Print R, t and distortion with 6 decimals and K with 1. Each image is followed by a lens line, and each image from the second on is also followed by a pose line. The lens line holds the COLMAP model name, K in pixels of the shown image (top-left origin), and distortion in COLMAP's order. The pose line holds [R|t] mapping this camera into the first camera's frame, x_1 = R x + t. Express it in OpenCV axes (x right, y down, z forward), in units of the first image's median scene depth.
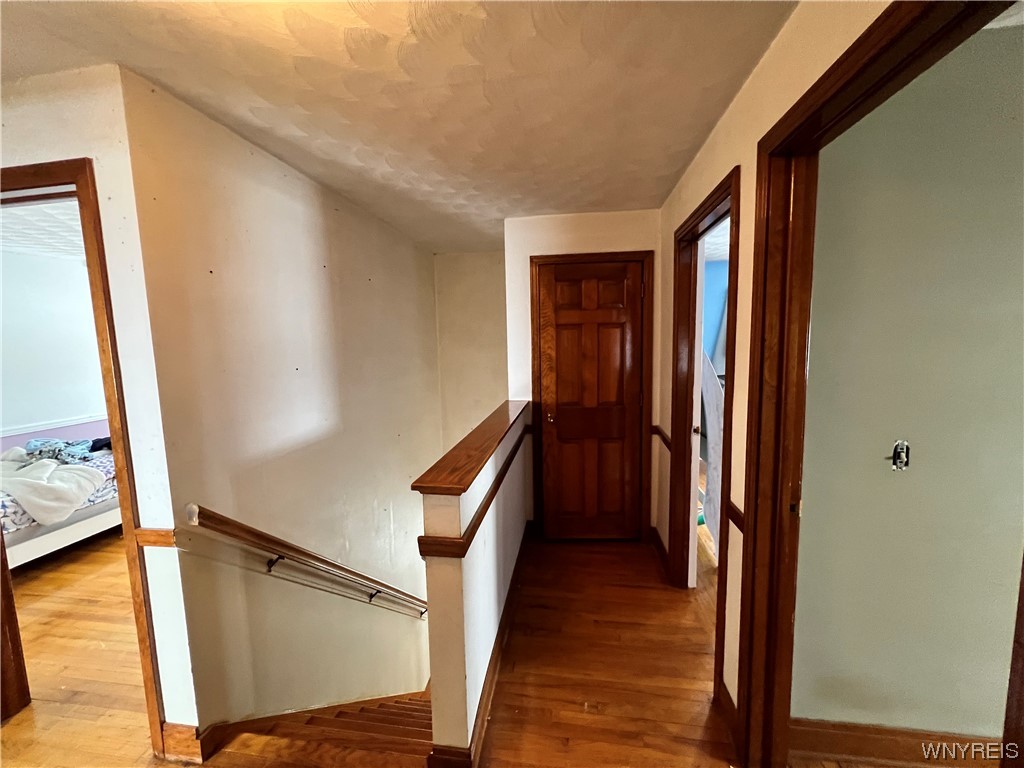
lens RADIAL K [[408.9, 0, 511.2], [0, 408.9, 383.4], [0, 0, 1]] dist [-0.001287, 0.000688]
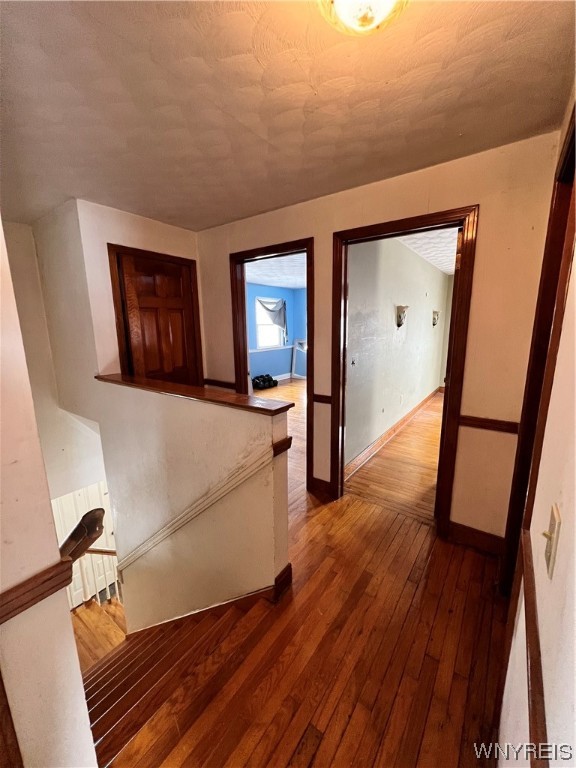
lens RADIAL K [[306.7, 0, 286.8], [0, 306.7, 384.7], [0, 0, 1]] dist [-0.001287, 0.000688]
pose [[0.465223, -0.151001, 0.872219, -0.517351], [0.086256, 0.988387, 0.125105, 0.007013], [-0.880981, 0.017032, 0.472845, 0.187740]]
